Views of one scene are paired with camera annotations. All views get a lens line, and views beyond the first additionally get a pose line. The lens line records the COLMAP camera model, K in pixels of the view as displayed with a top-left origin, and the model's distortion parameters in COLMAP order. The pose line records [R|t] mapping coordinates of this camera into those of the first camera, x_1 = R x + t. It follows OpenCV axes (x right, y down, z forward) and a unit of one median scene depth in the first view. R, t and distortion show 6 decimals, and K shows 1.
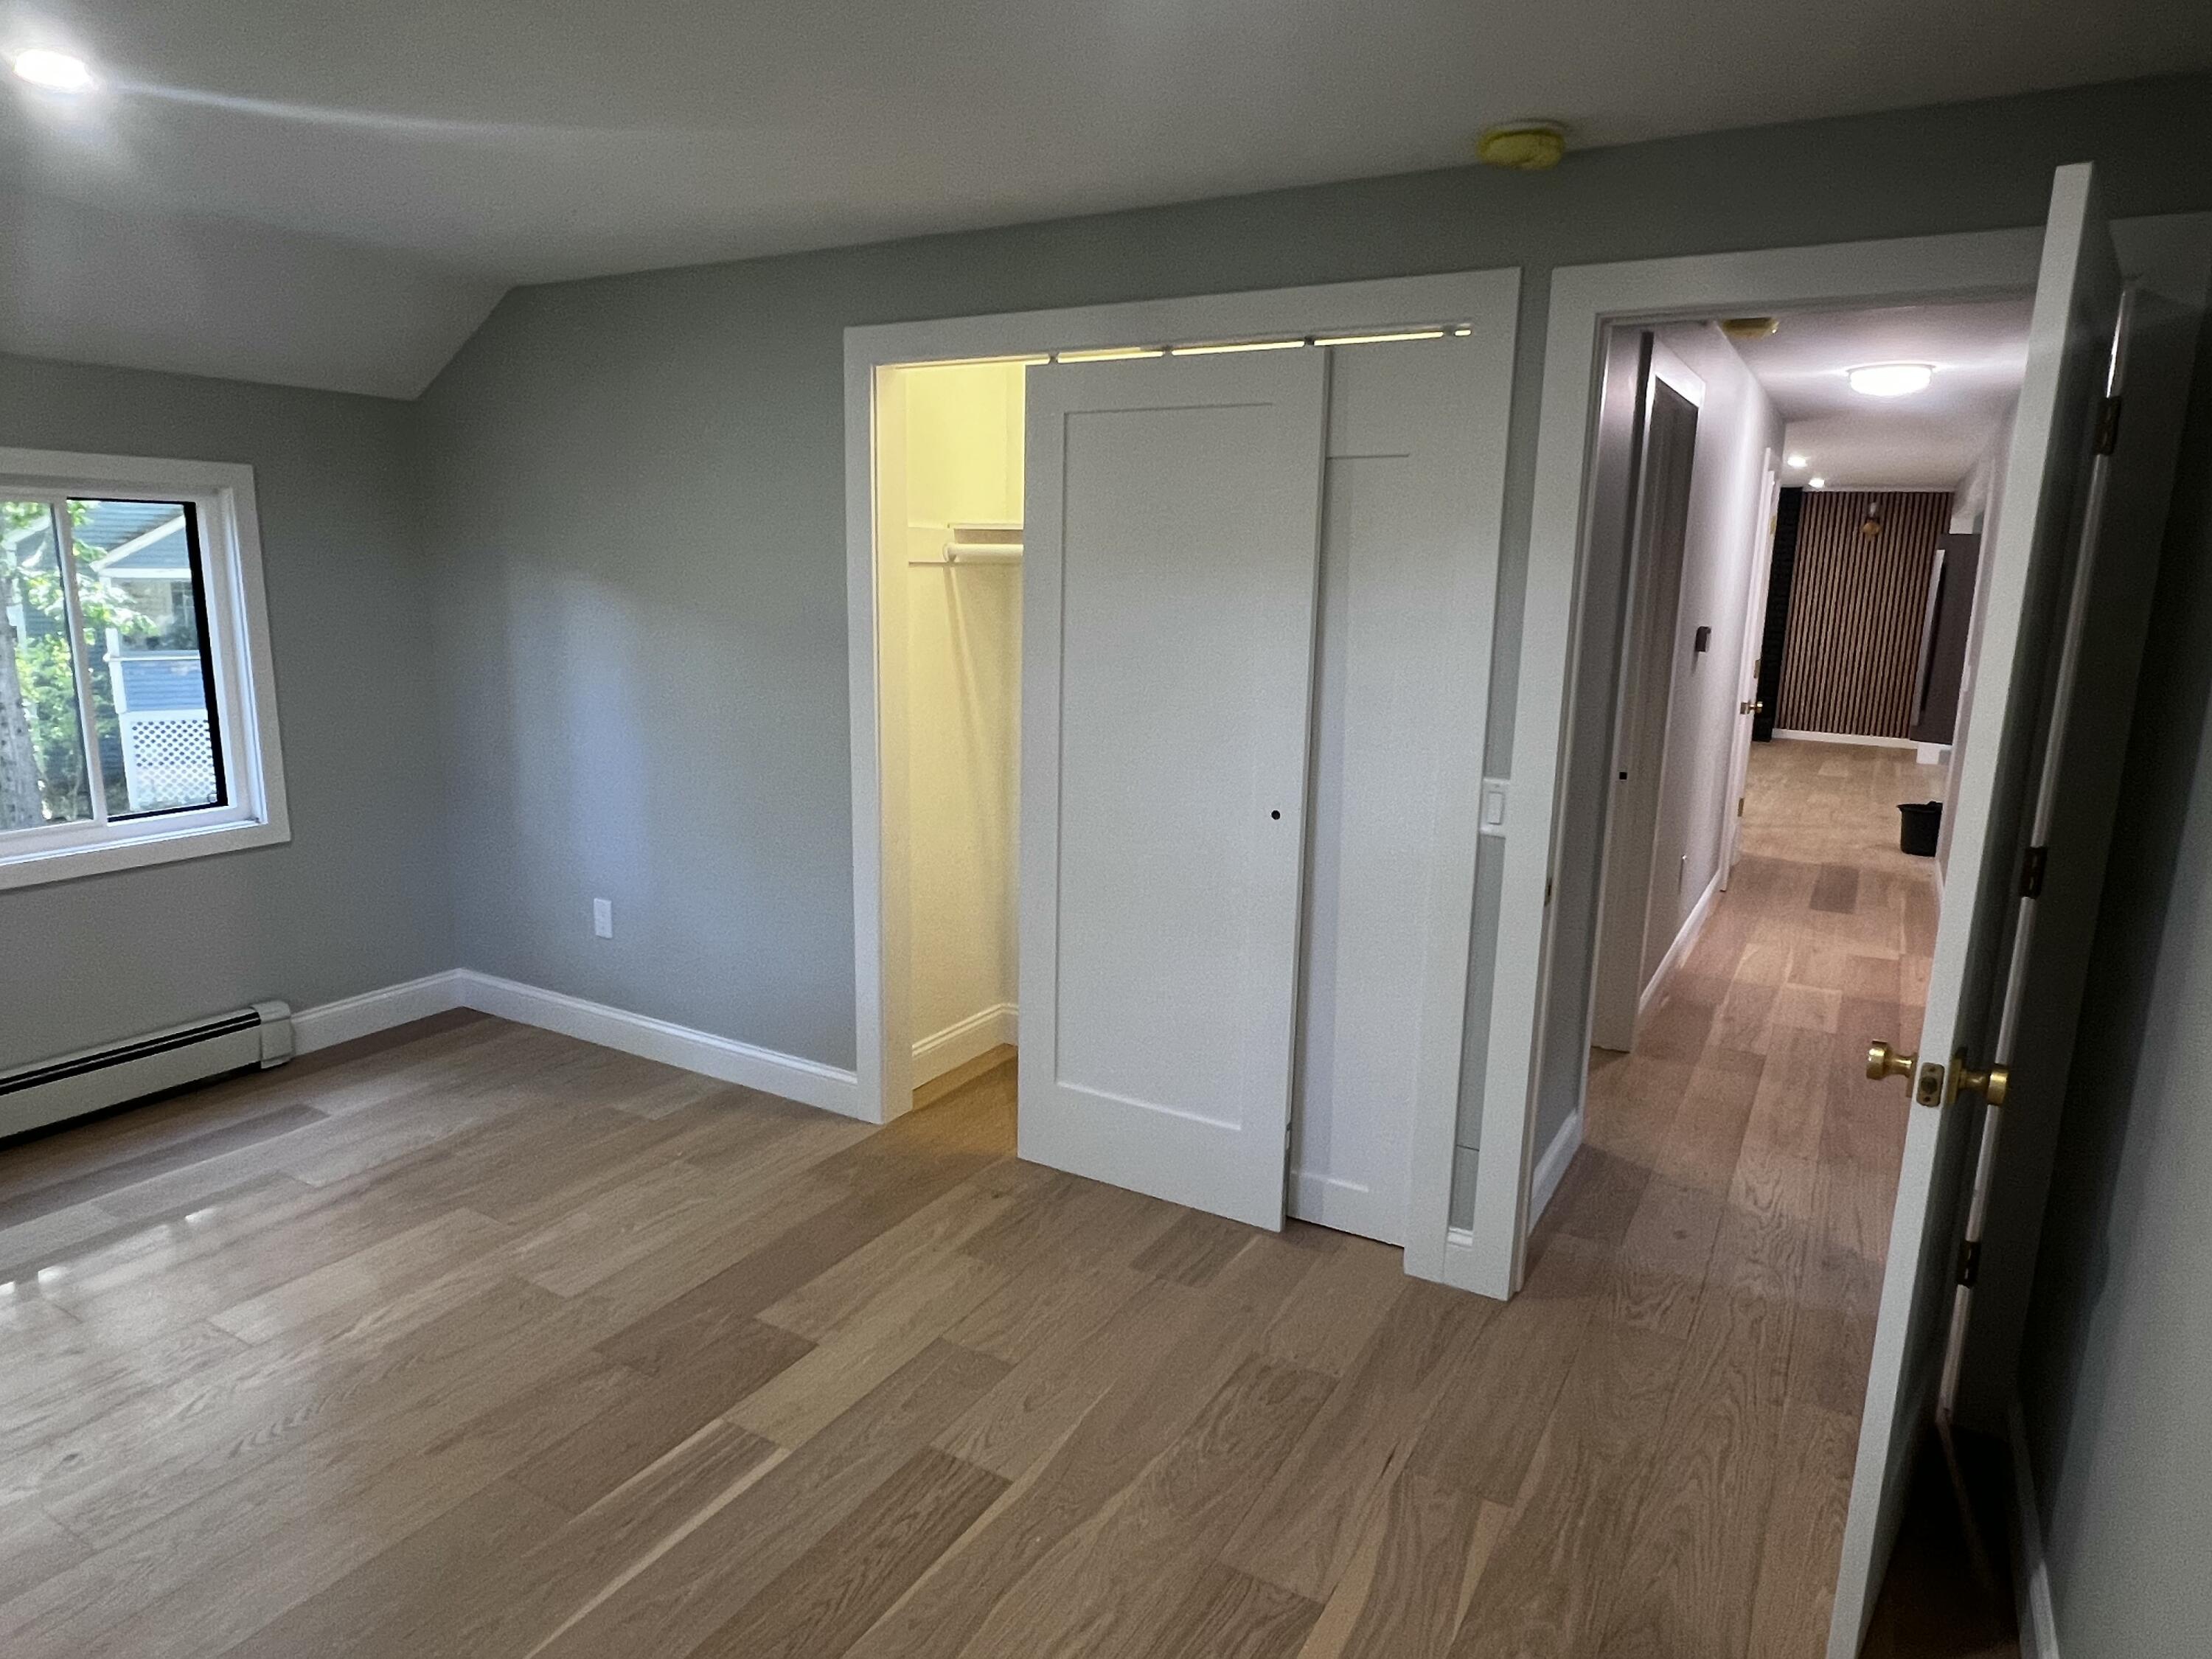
lens RADIAL K [[1356.9, 0, 1103.0], [0, 1356.9, 838.1], [0, 0, 1]] dist [0.009774, 0.001936]
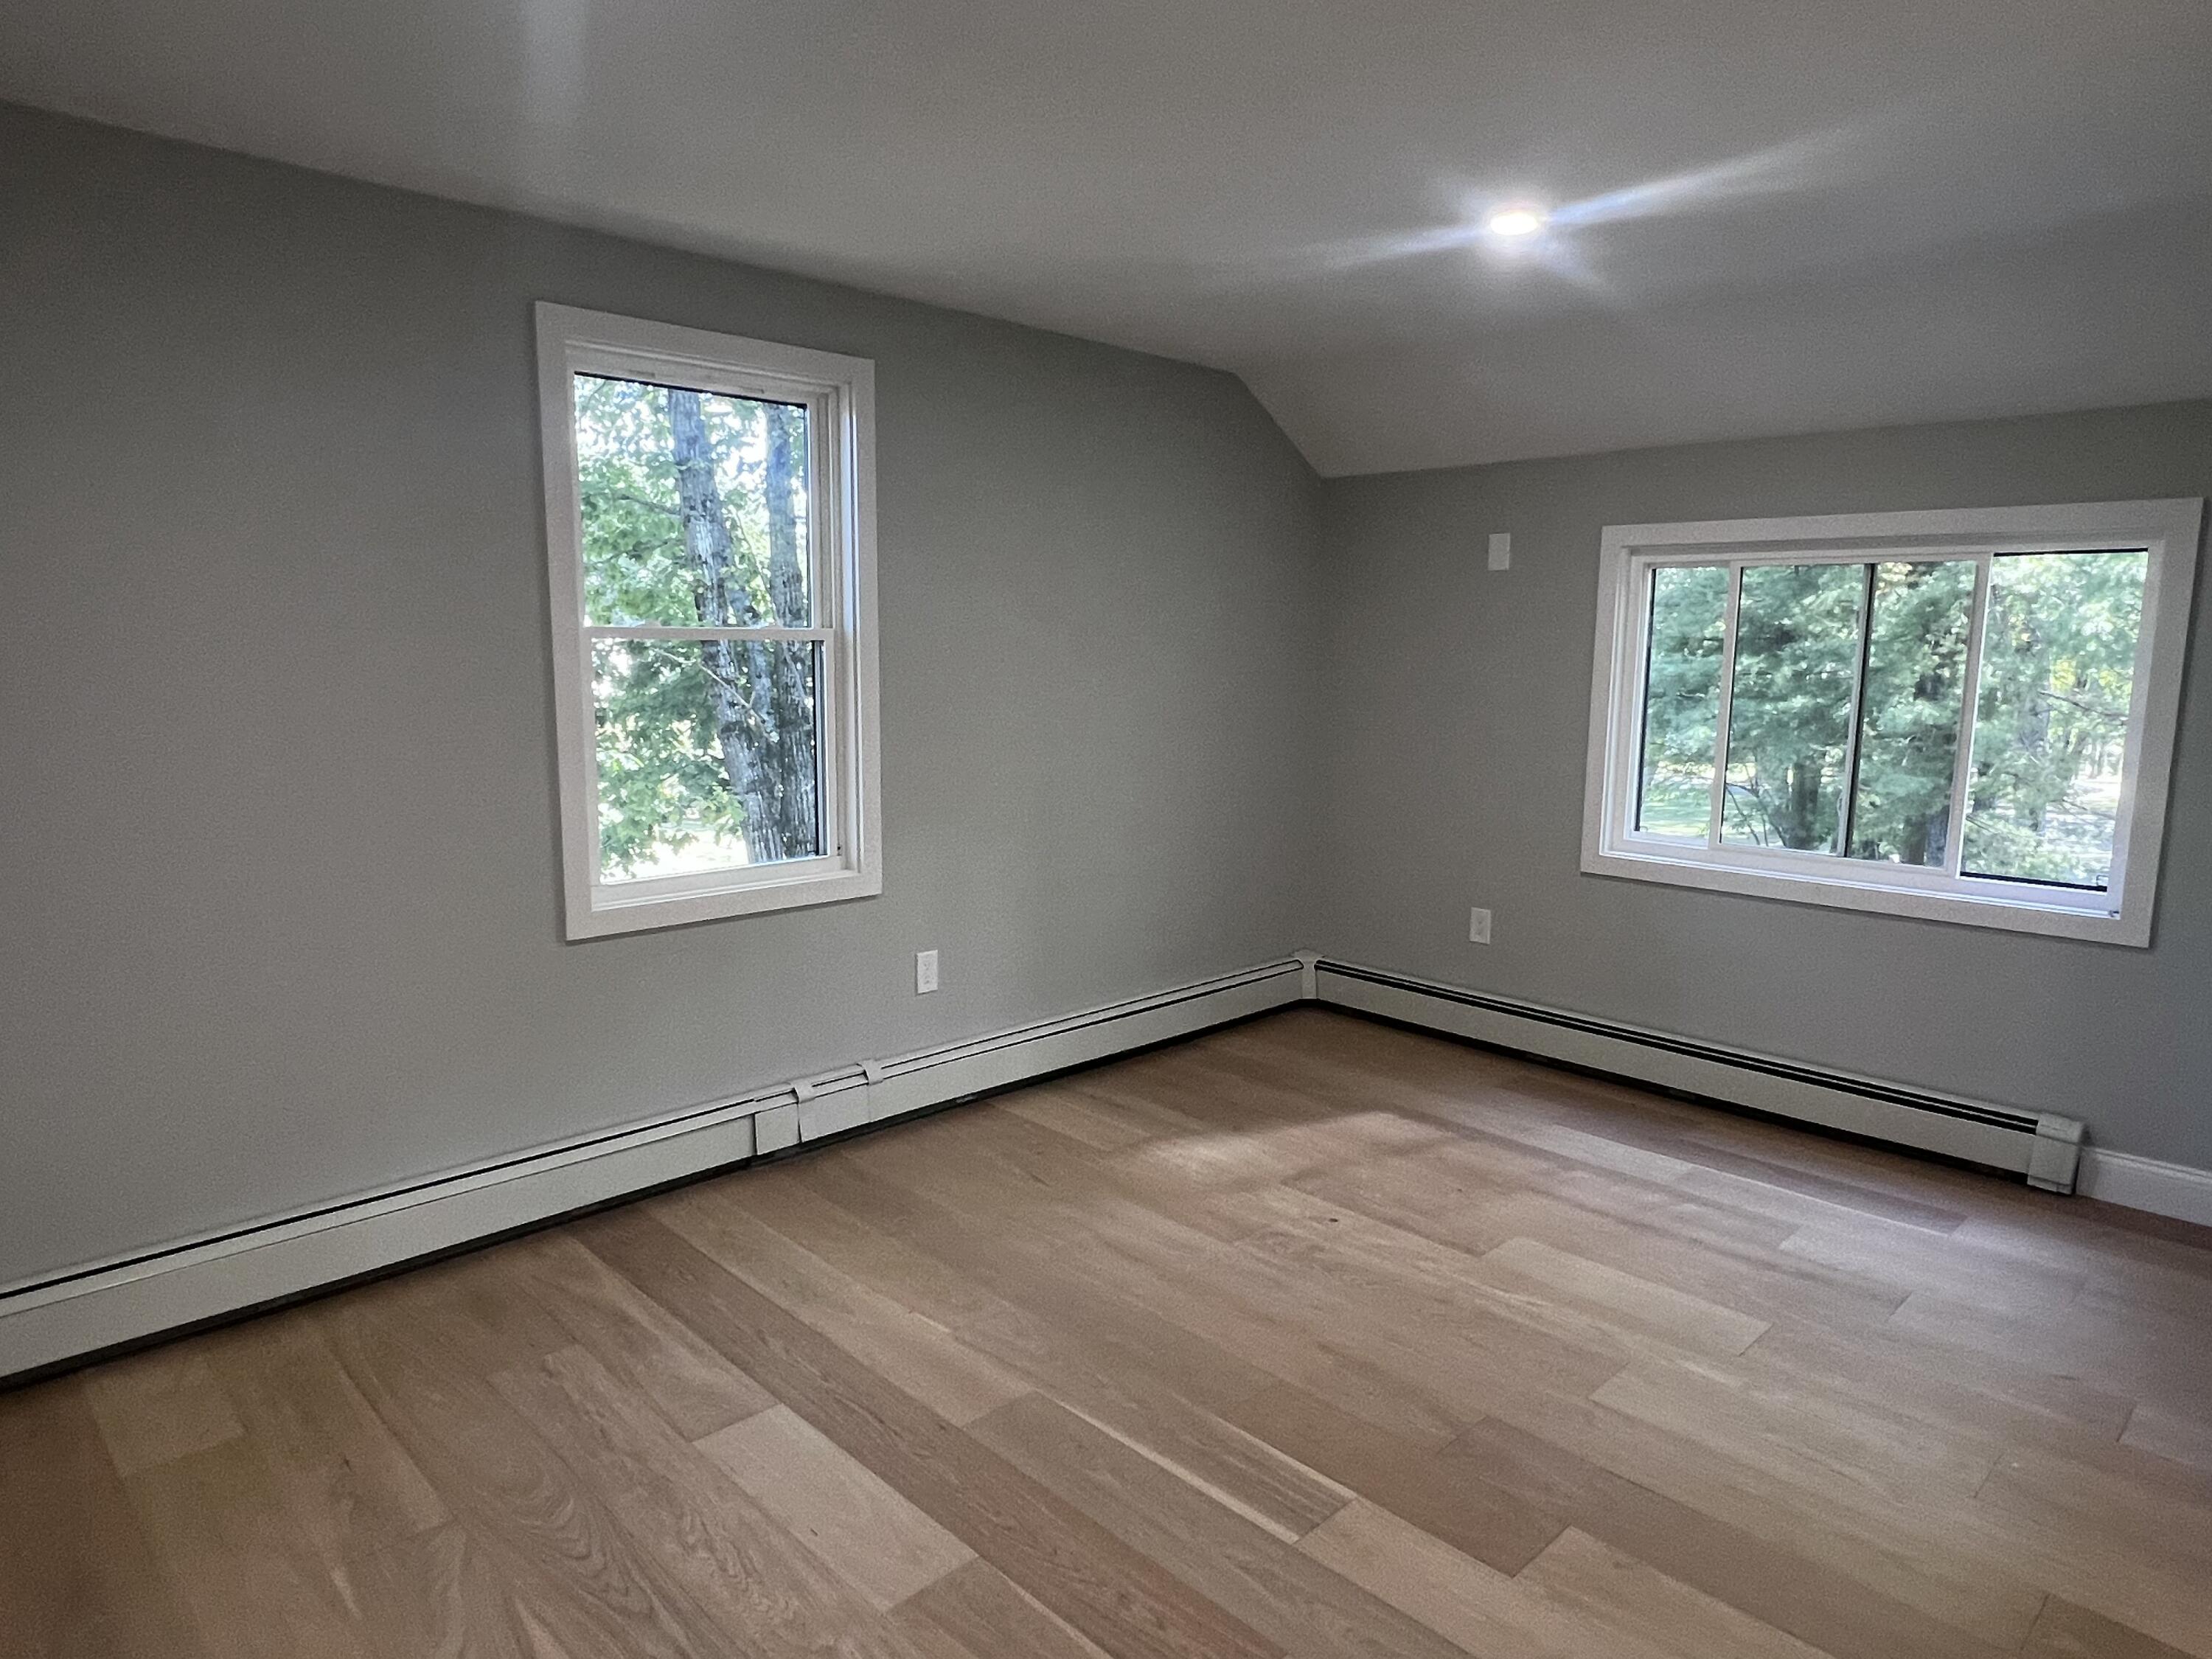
lens RADIAL K [[1356.9, 0, 1108.6], [0, 1356.9, 841.3], [0, 0, 1]] dist [0.009774, 0.001936]
pose [[-0.272275, 0.118926, -0.954842, 0.455150], [-0.203210, 0.962844, 0.177868, -0.101166], [0.940517, 0.242462, -0.237991, 0.730367]]
